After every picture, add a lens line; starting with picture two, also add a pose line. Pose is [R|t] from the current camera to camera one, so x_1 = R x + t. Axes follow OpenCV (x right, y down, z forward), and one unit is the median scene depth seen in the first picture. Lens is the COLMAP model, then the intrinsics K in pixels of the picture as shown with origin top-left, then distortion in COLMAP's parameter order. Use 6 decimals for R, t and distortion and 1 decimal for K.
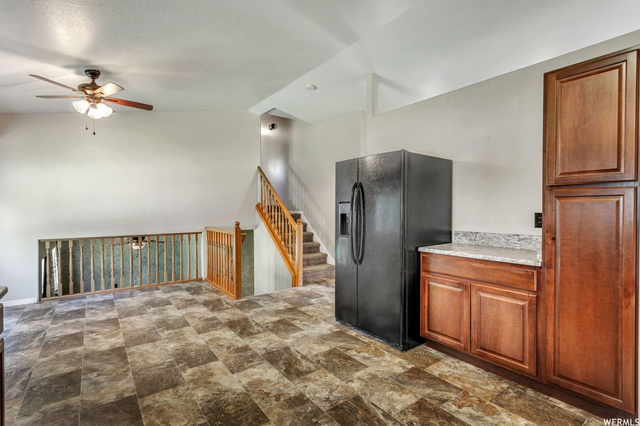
lens RADIAL K [[303.9, 0, 317.8], [0, 303.9, 209.8], [0, 0, 1]] dist [-0.002161, 0.000003]
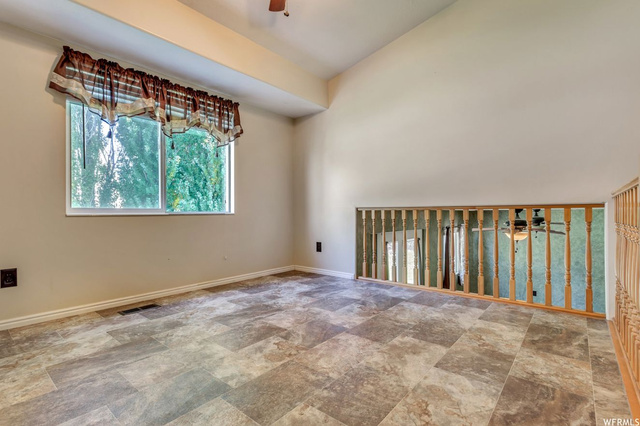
lens RADIAL K [[311.1, 0, 320.5], [0, 311.1, 210.6], [0, 0, 1]] dist [-0.000287, 0.000322]
pose [[0.237549, -0.007608, -0.971346, -0.086613], [-0.003031, 0.999959, -0.008573, 0.119045], [0.971371, 0.004981, 0.237516, 0.712338]]
